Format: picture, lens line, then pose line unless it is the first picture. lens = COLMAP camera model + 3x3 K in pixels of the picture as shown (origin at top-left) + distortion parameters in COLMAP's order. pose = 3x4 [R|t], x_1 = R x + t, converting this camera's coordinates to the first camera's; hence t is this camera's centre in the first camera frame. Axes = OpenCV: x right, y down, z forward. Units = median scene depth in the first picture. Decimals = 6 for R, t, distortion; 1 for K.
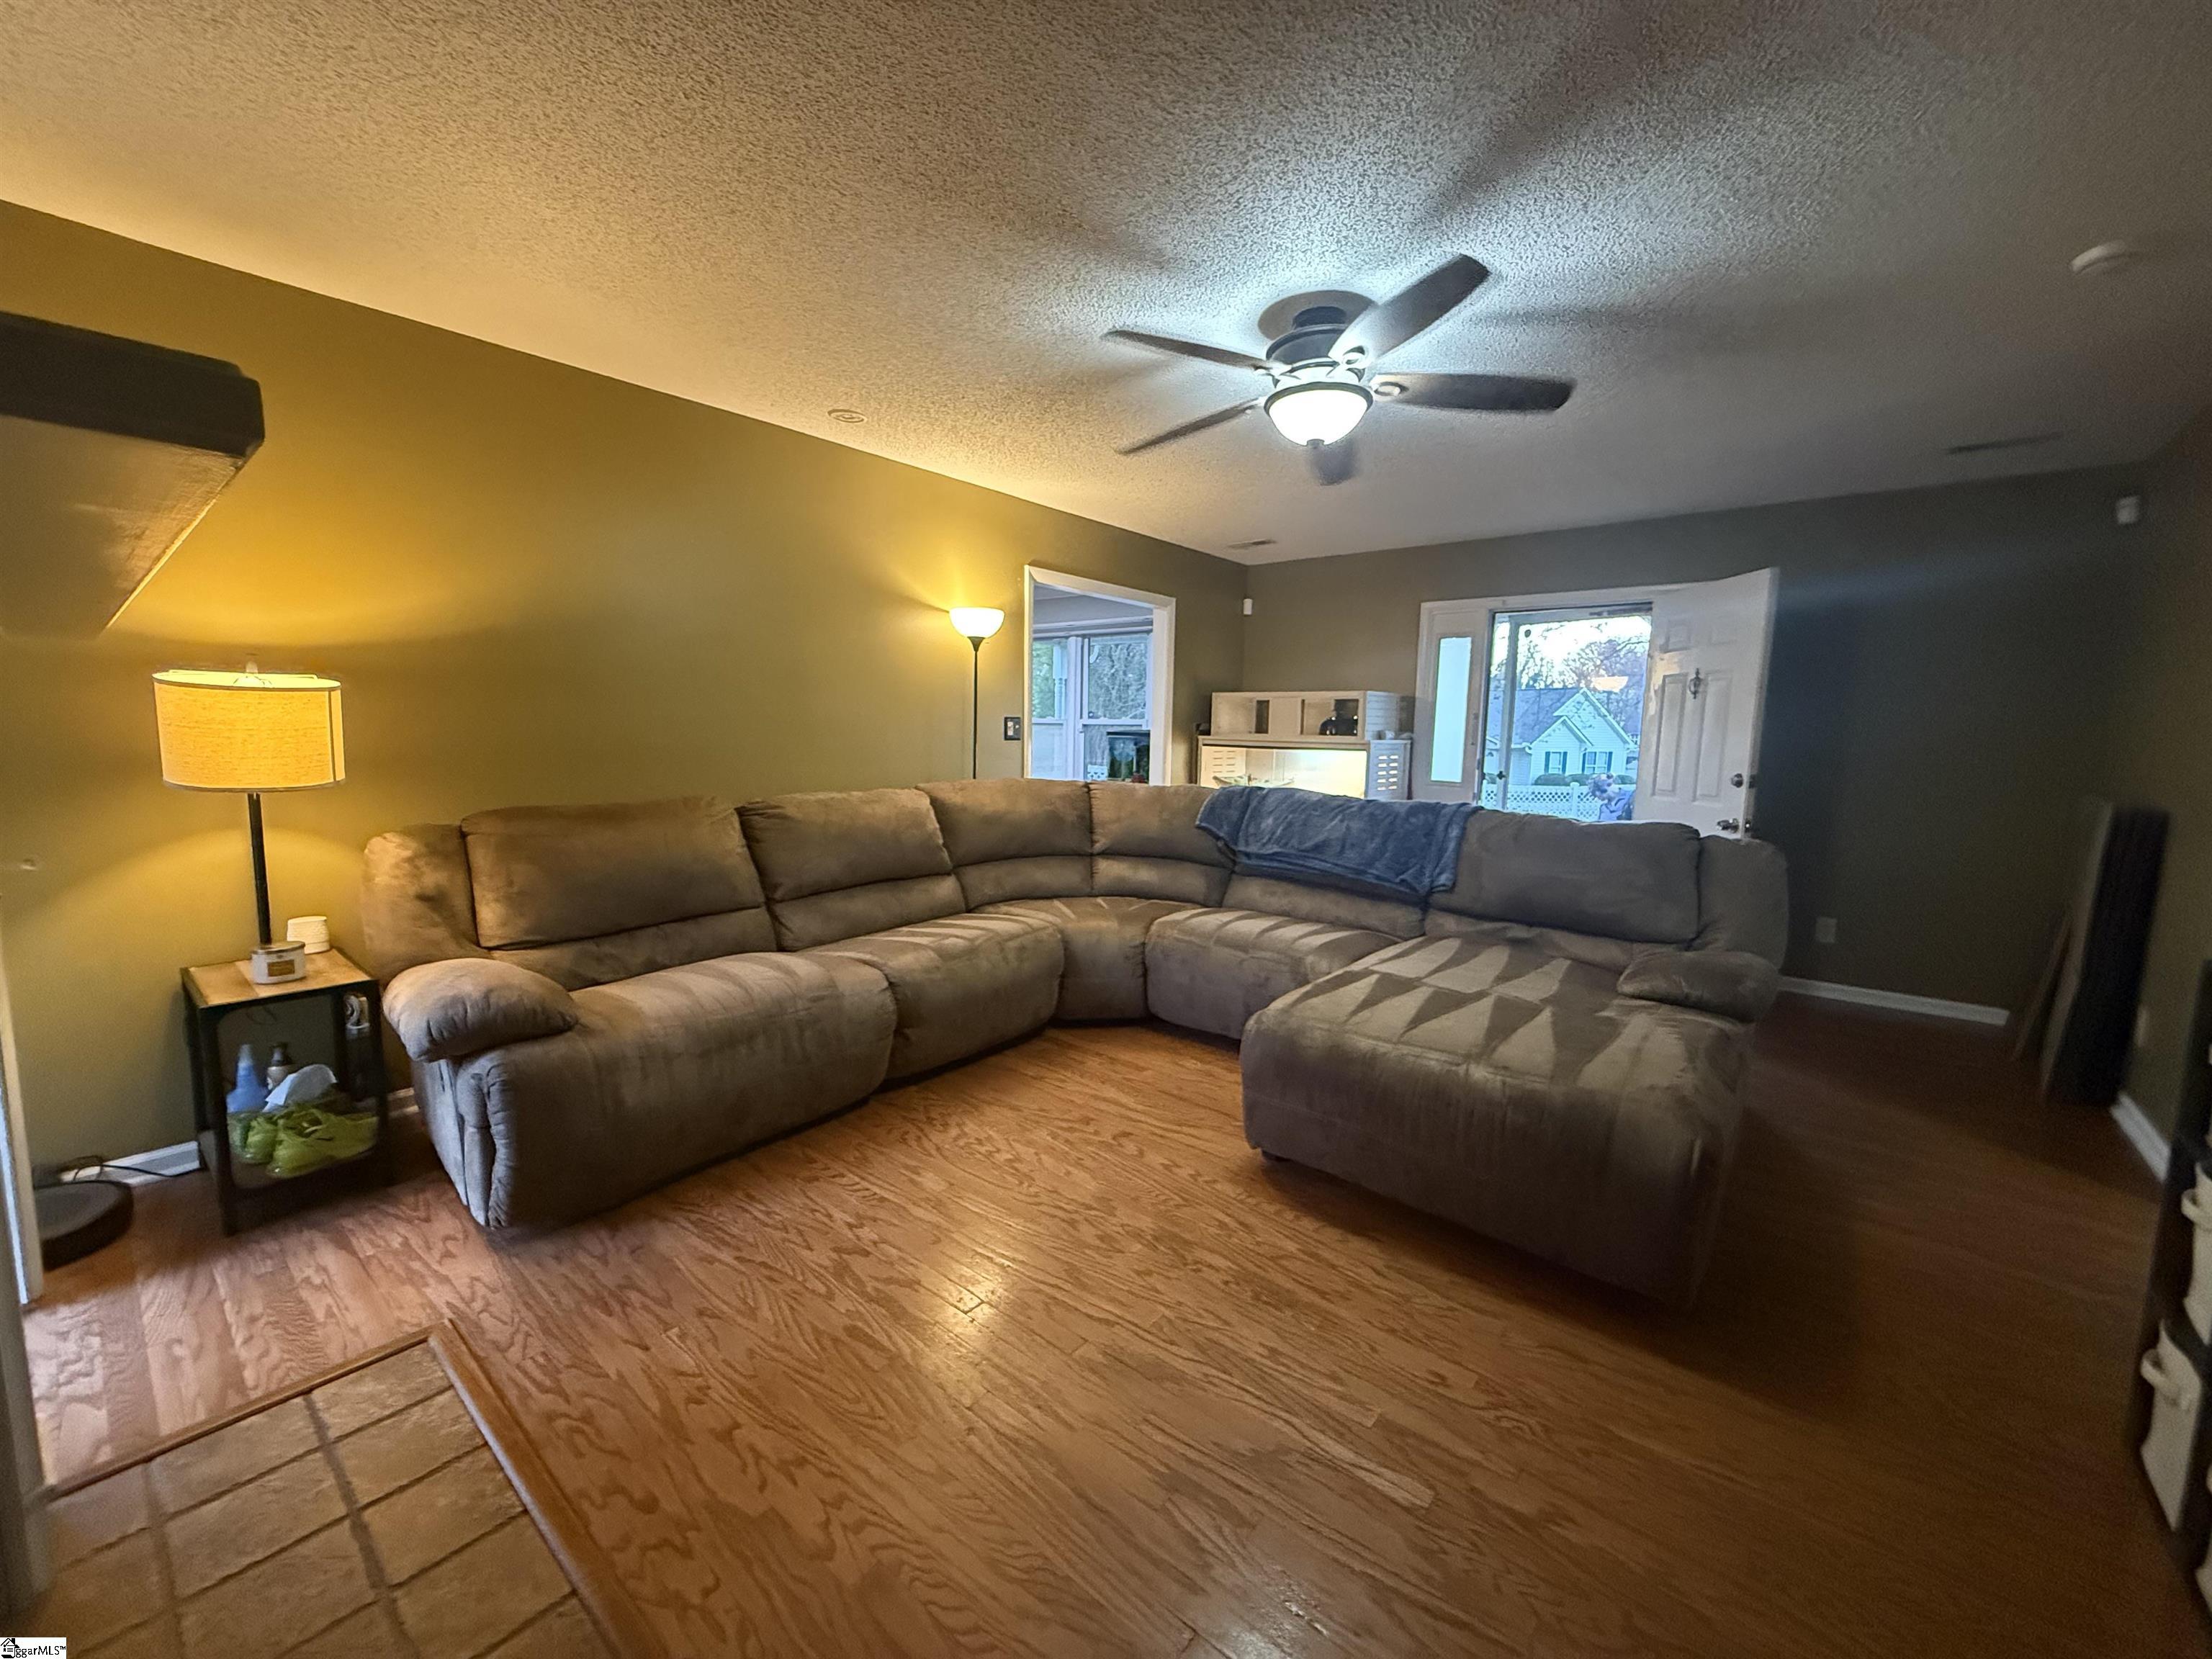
lens RADIAL K [[879.1, 0, 1099.8], [0, 879.1, 833.6], [0, 0, 1]] dist [0.003411, 0.000018]
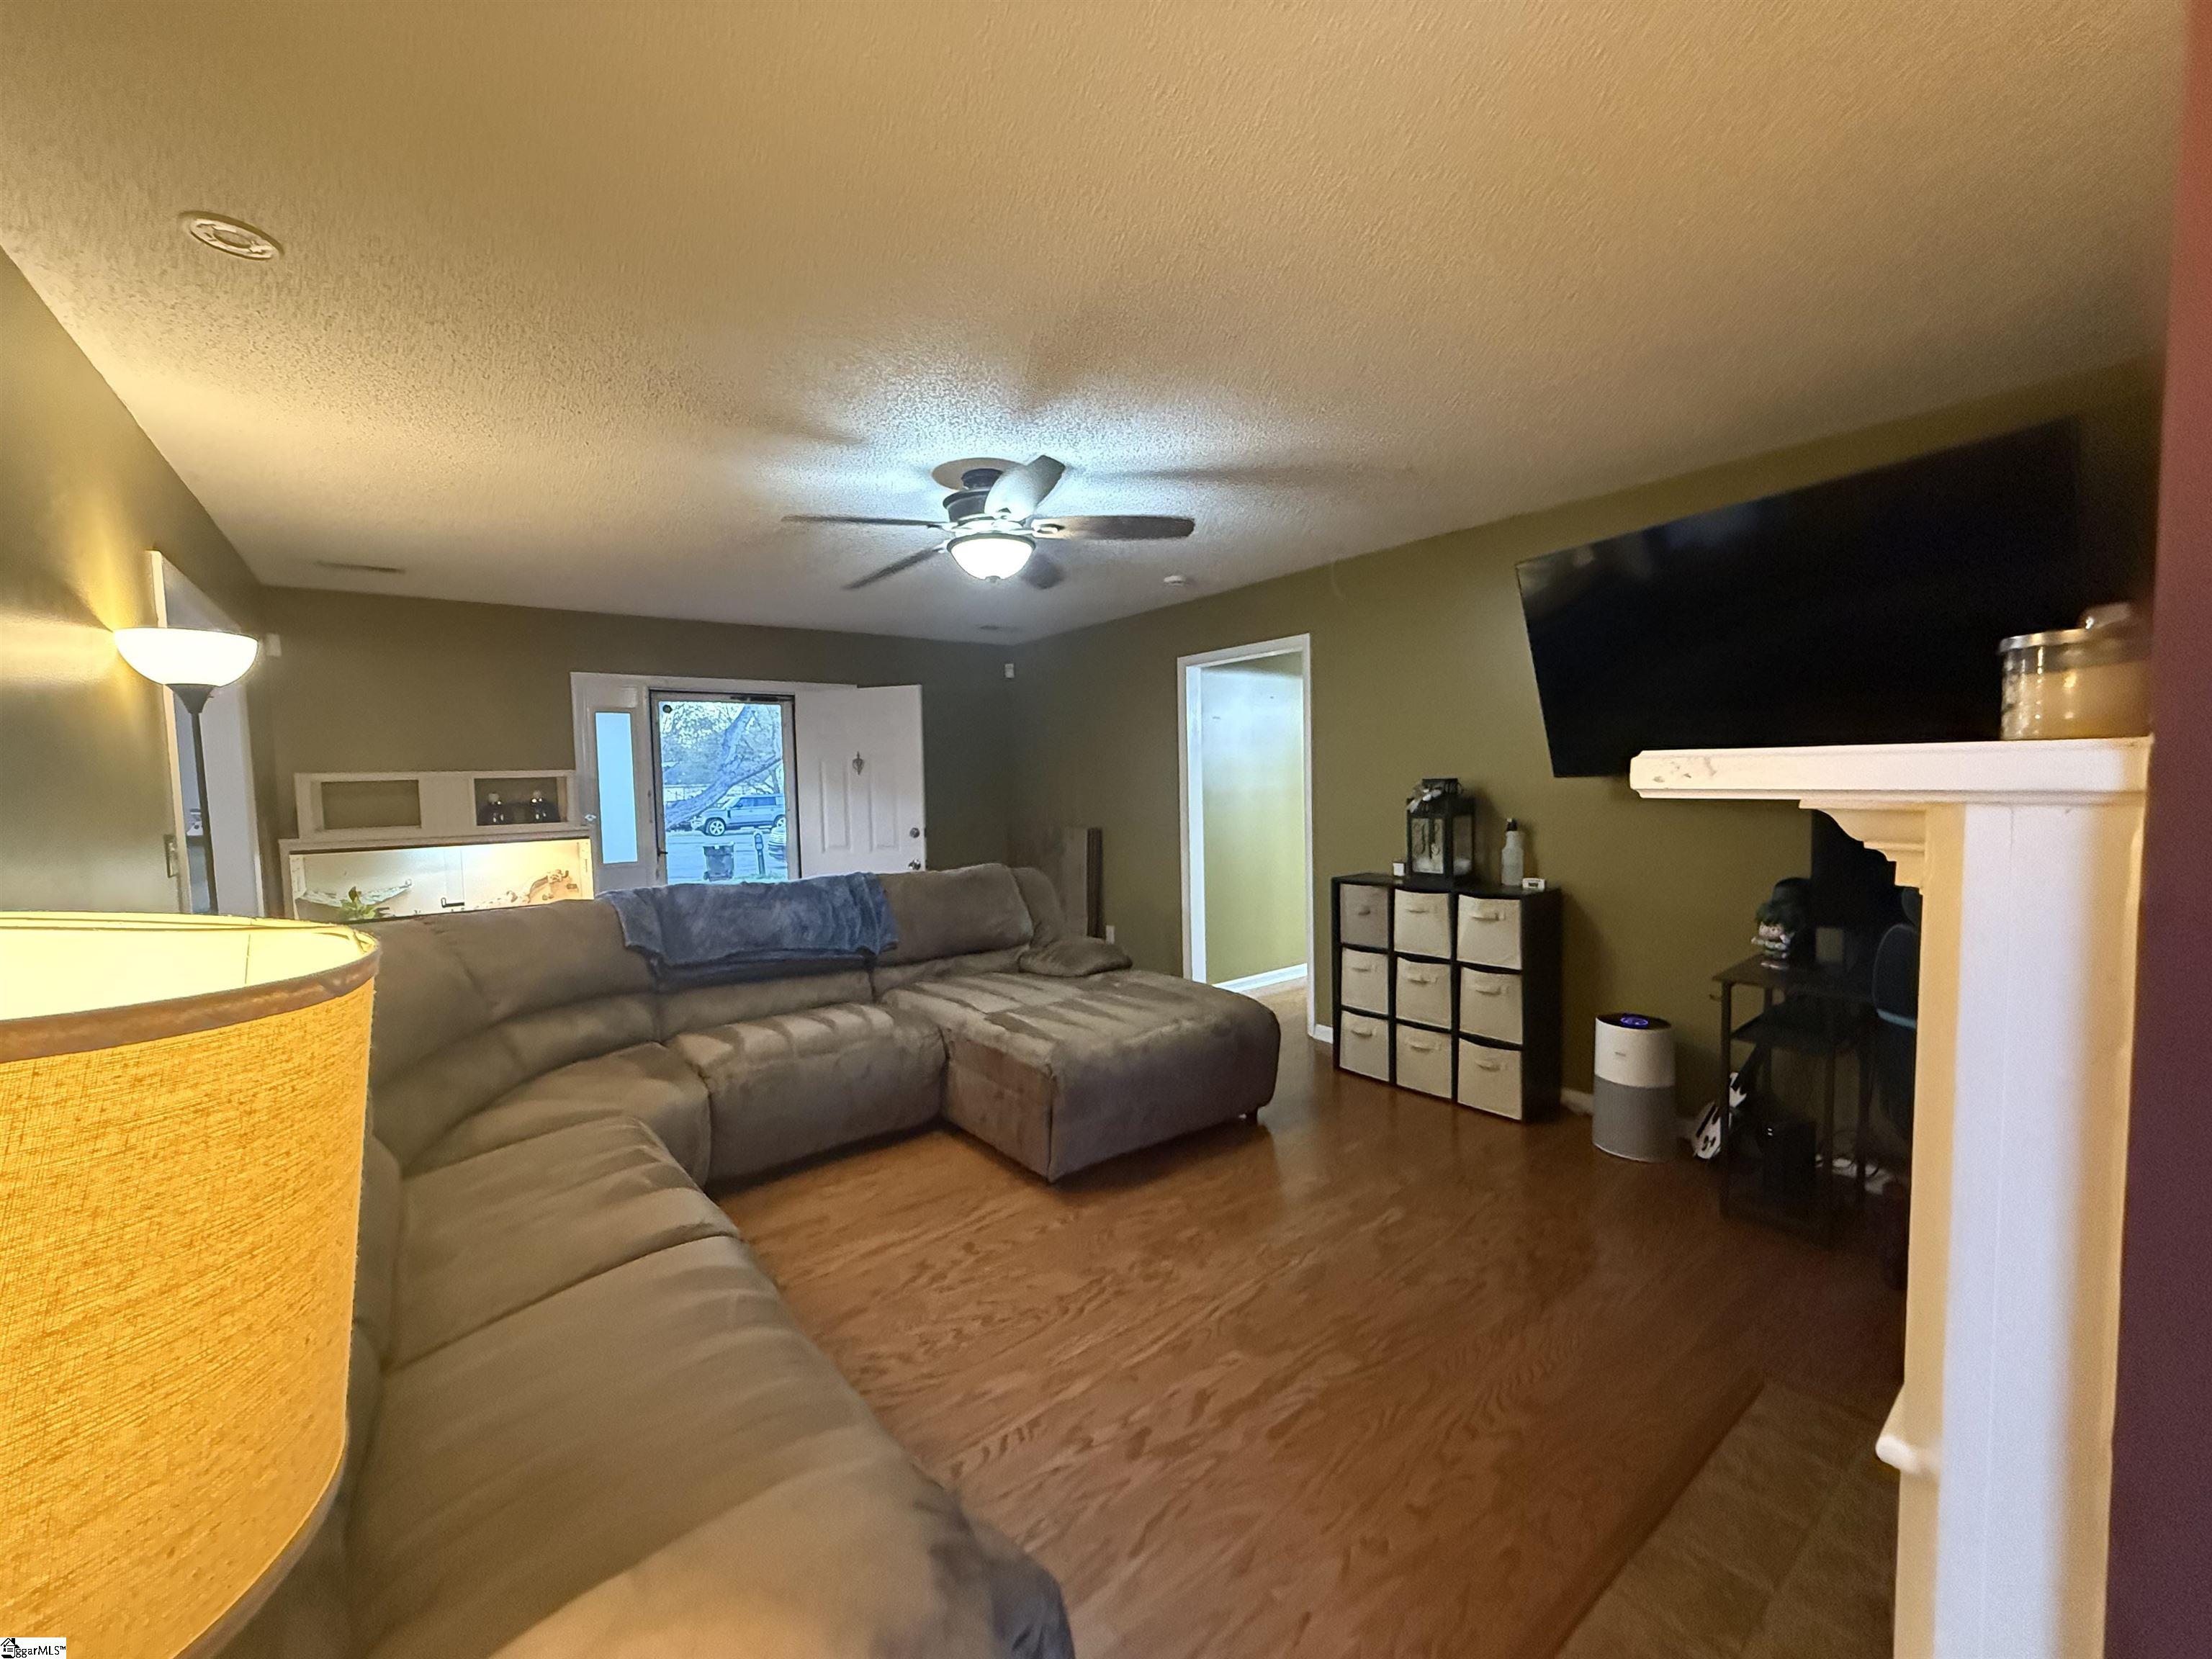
lens RADIAL K [[879.1, 0, 1099.8], [0, 879.1, 833.6], [0, 0, 1]] dist [0.003411, 0.000018]
pose [[0.213661, -0.085073, 0.973197, -0.835941], [0.147054, 0.987651, 0.054051, -0.133332], [-0.965776, 0.131564, 0.223533, 0.588159]]
